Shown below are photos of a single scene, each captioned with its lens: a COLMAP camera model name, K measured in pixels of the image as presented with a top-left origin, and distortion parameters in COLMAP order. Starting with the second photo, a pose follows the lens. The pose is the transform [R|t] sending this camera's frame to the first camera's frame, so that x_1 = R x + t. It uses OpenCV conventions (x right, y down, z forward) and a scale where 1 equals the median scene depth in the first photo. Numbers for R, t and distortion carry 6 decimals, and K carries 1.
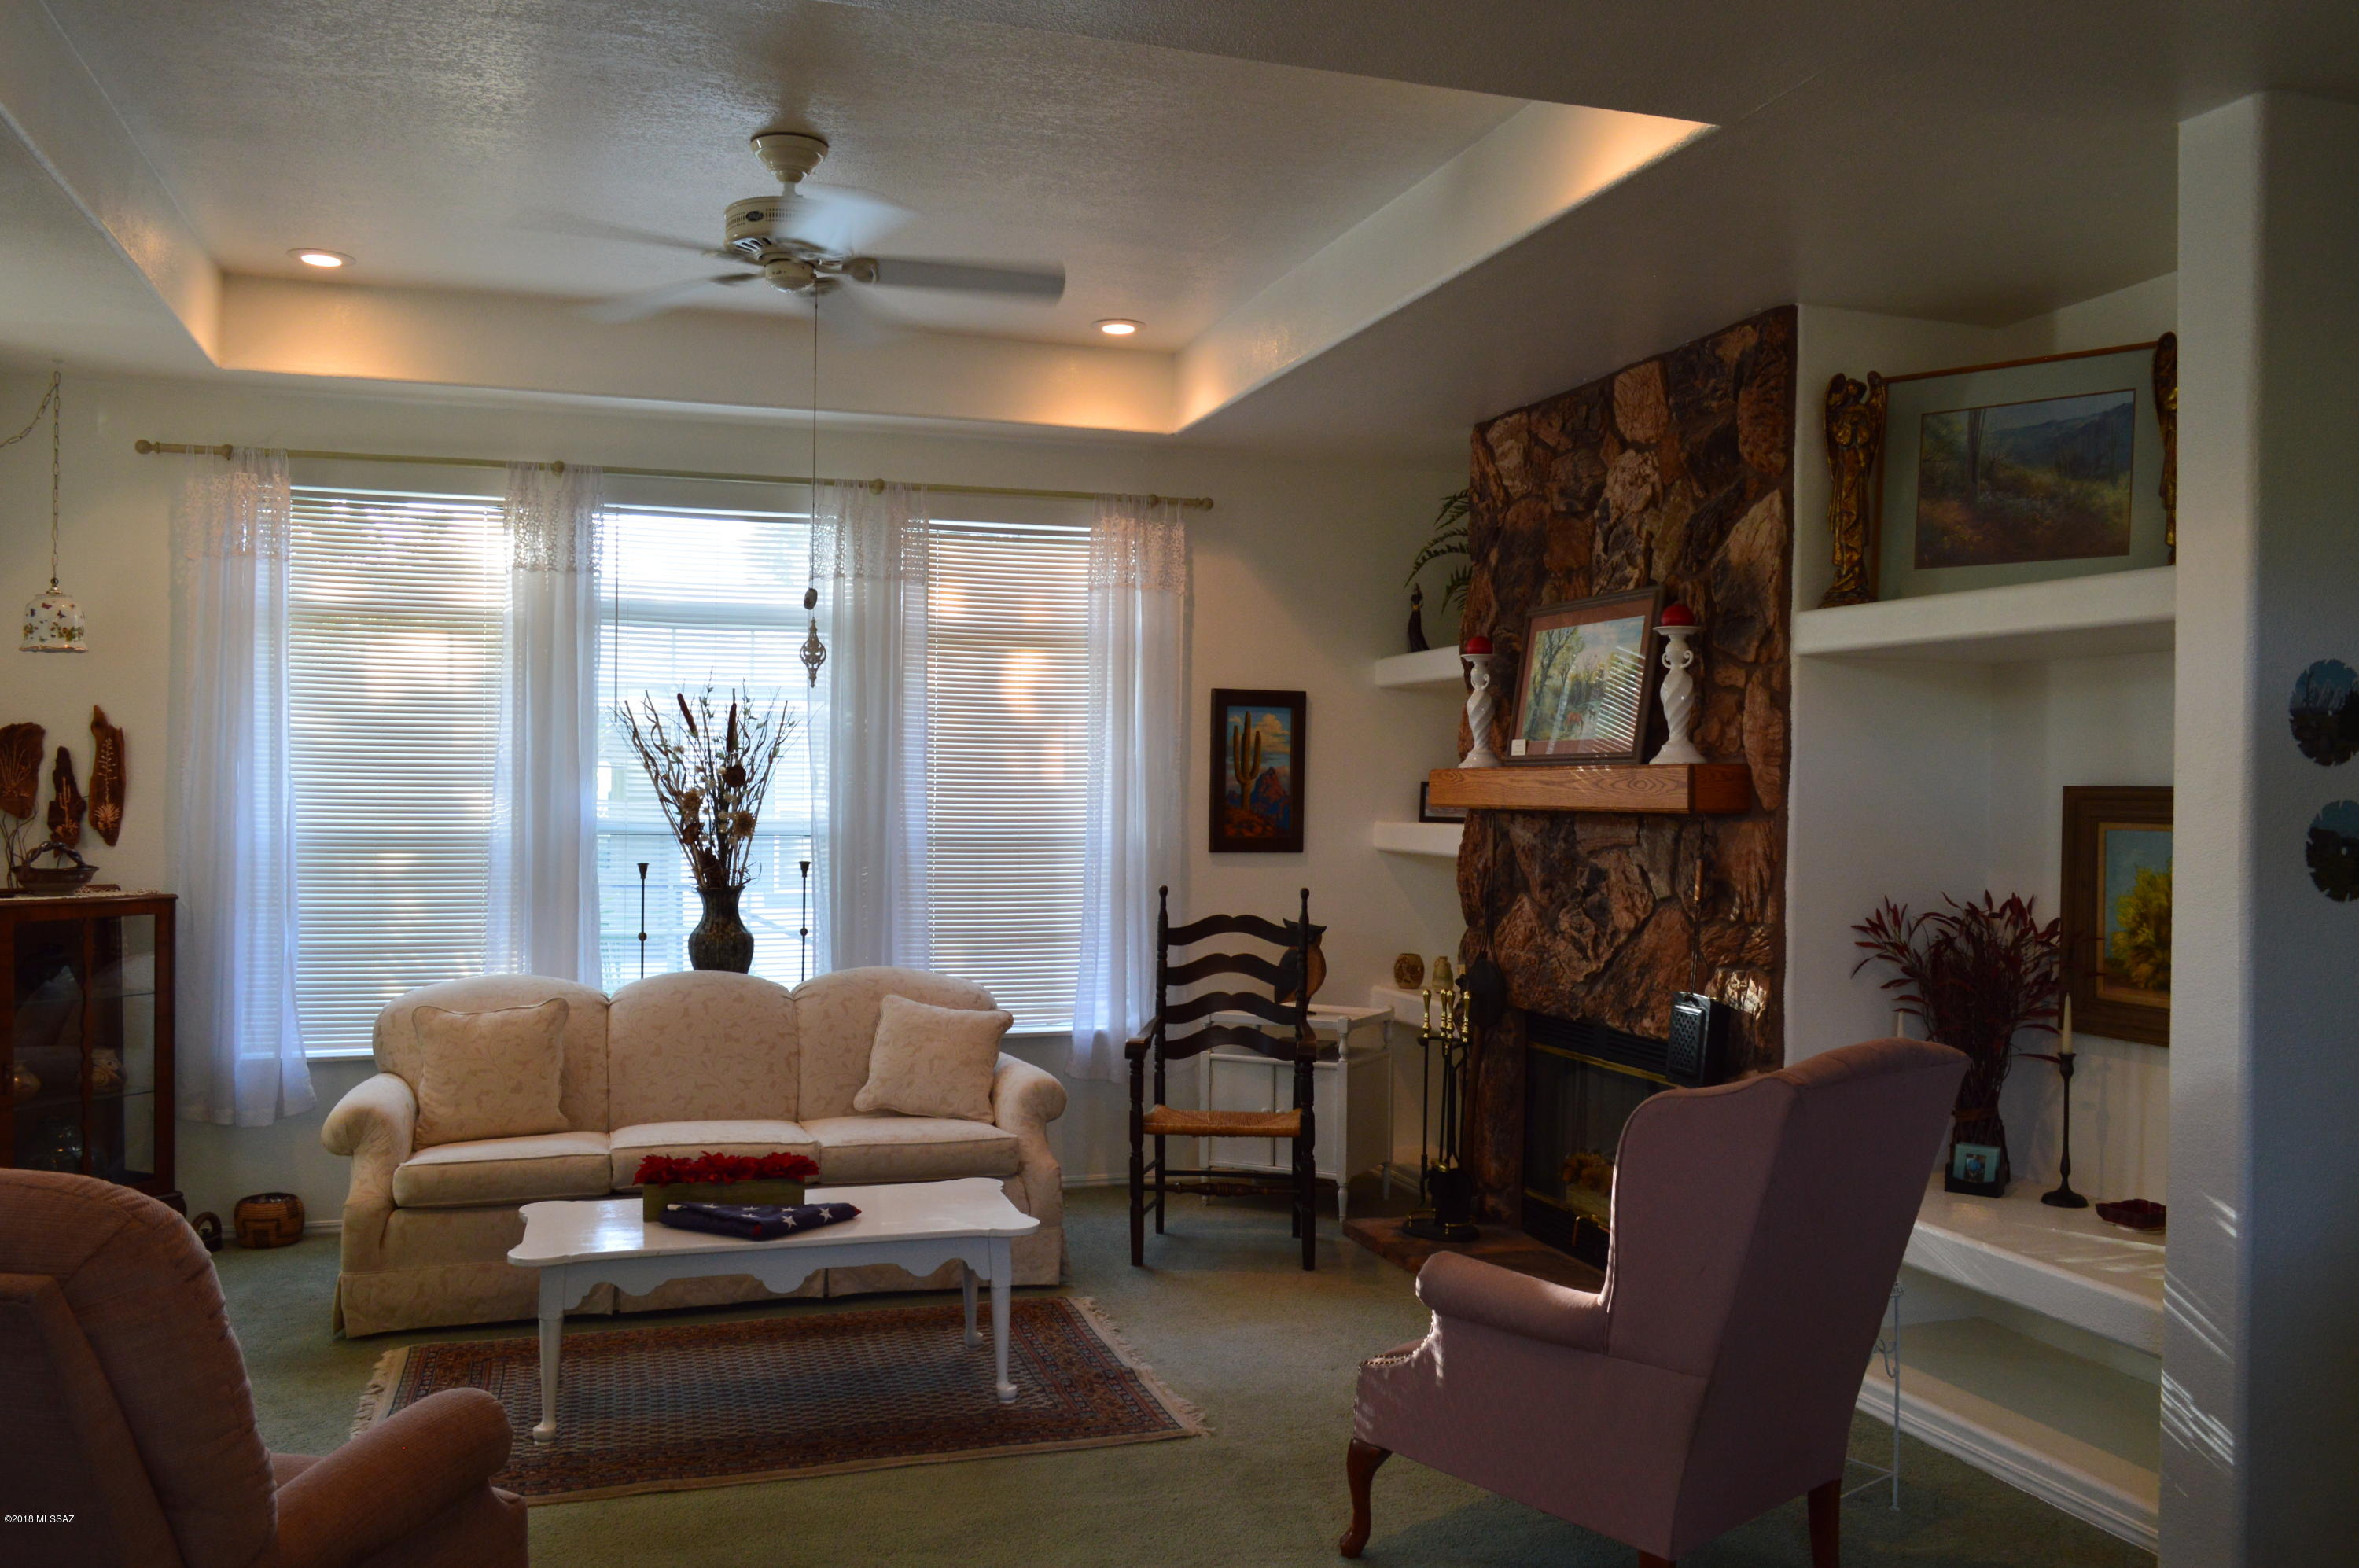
lens RADIAL K [[1876.5, 0, 1186.0], [0, 1876.5, 783.3], [0, 0, 1]] dist [-0.013060, 0.005887]
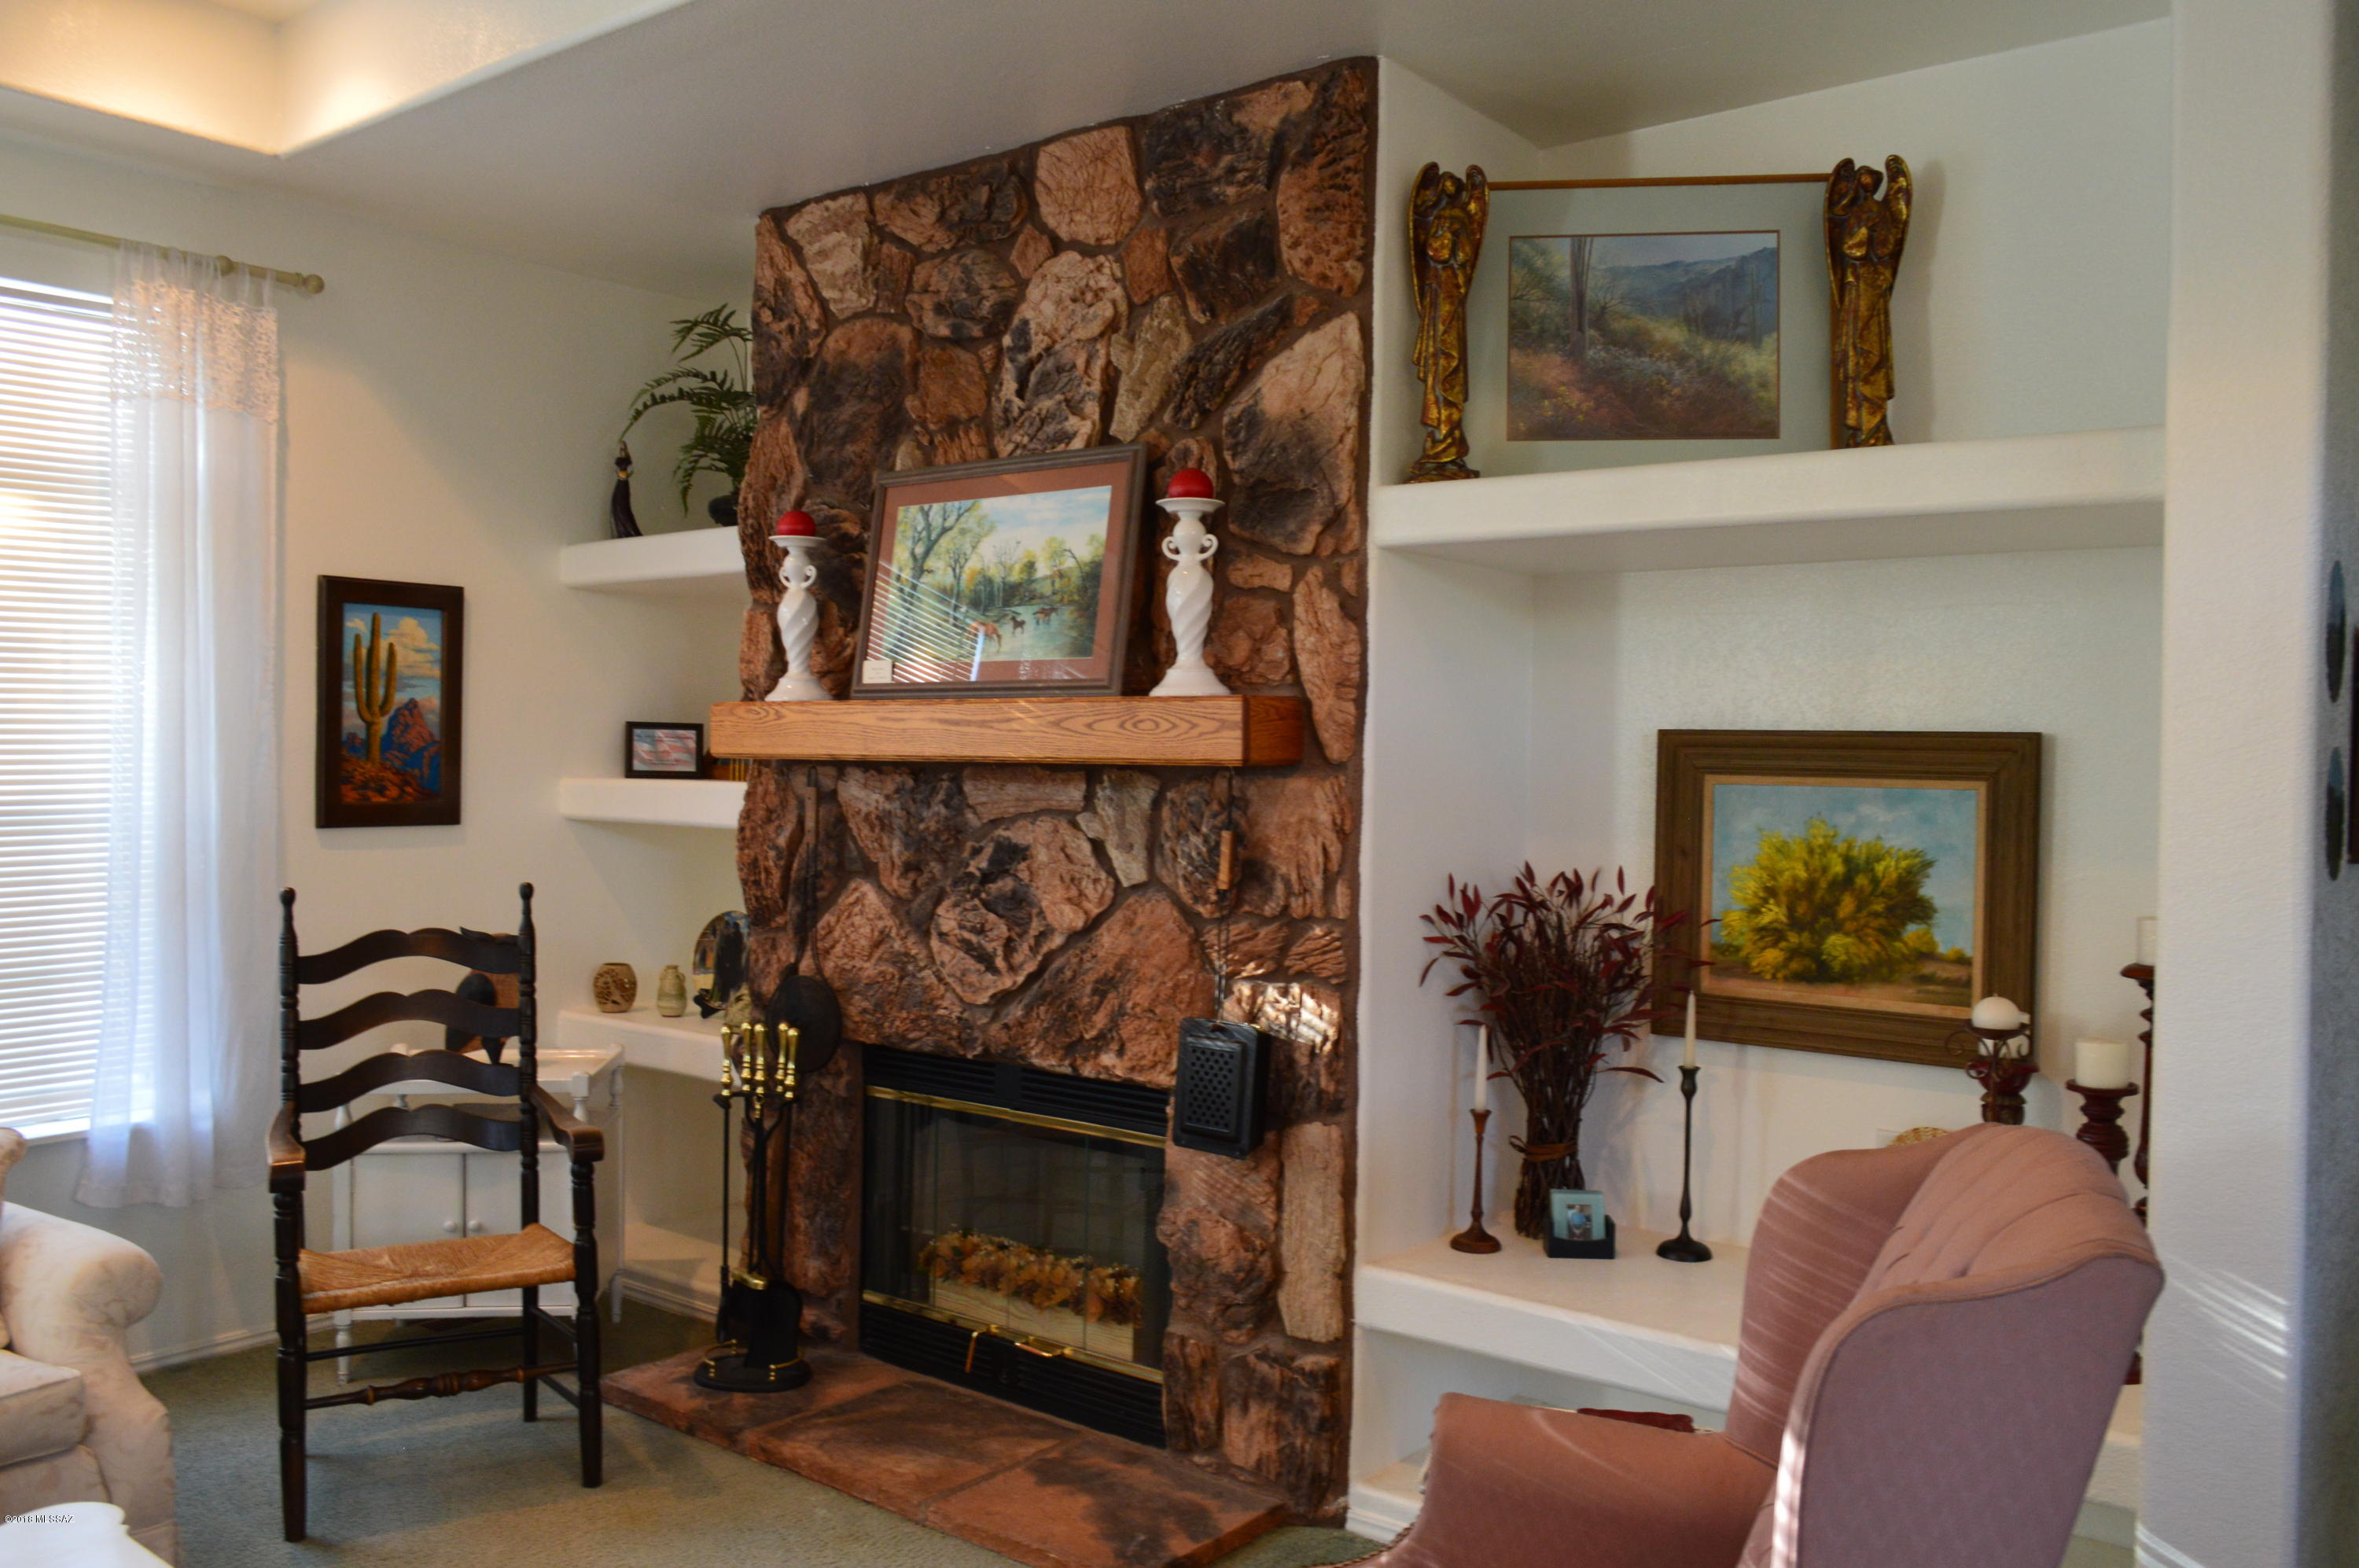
lens RADIAL K [[1876.5, 0, 1196.3], [0, 1876.5, 785.7], [0, 0, 1]] dist [-0.013060, 0.005887]
pose [[0.835082, -0.011805, 0.549999, -0.110374], [-0.004416, 0.999594, 0.028160, 0.003159], [-0.550108, -0.025944, 0.834690, 0.364192]]
